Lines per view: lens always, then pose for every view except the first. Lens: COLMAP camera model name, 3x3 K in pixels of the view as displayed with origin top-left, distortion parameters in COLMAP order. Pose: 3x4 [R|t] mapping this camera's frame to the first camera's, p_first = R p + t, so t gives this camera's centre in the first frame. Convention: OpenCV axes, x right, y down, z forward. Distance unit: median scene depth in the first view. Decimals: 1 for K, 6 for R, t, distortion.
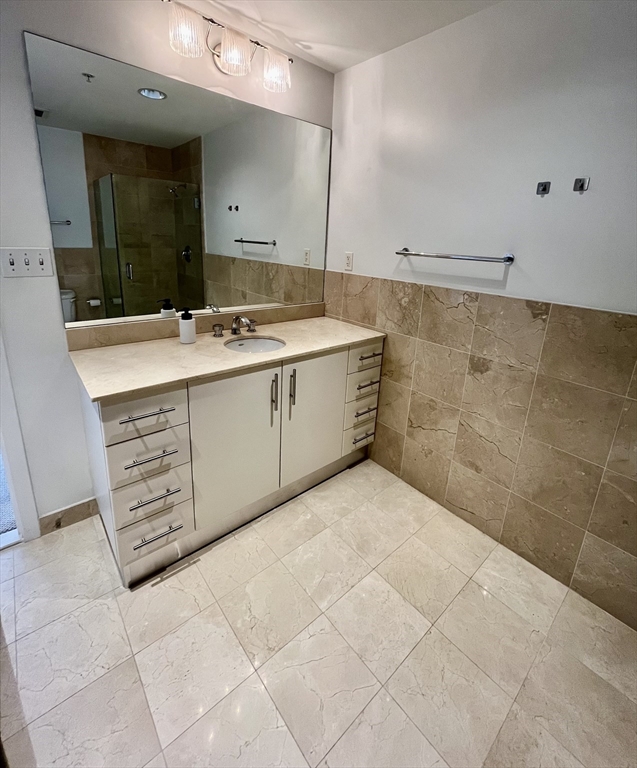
lens RADIAL K [[350.5, 0, 318.9], [0, 350.5, 331.0], [0, 0, 1]] dist [-0.001152, 0.000158]
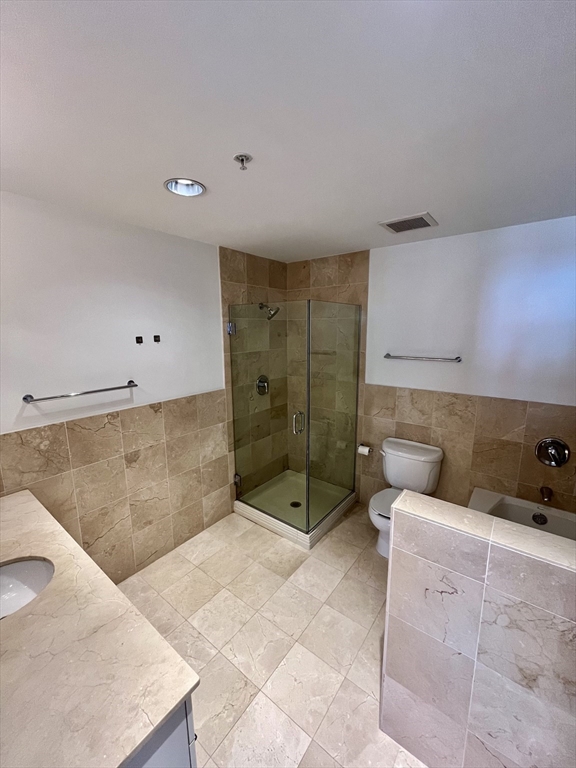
lens RADIAL K [[310.1, 0, 288.0], [0, 310.1, 384.0], [0, 0, 1]] dist [0.000076, 0.000056]
pose [[-0.201726, -0.221538, 0.954058, -0.817027], [0.246590, 0.931219, 0.268374, -0.369187], [-0.947892, 0.289399, -0.133222, 0.498522]]
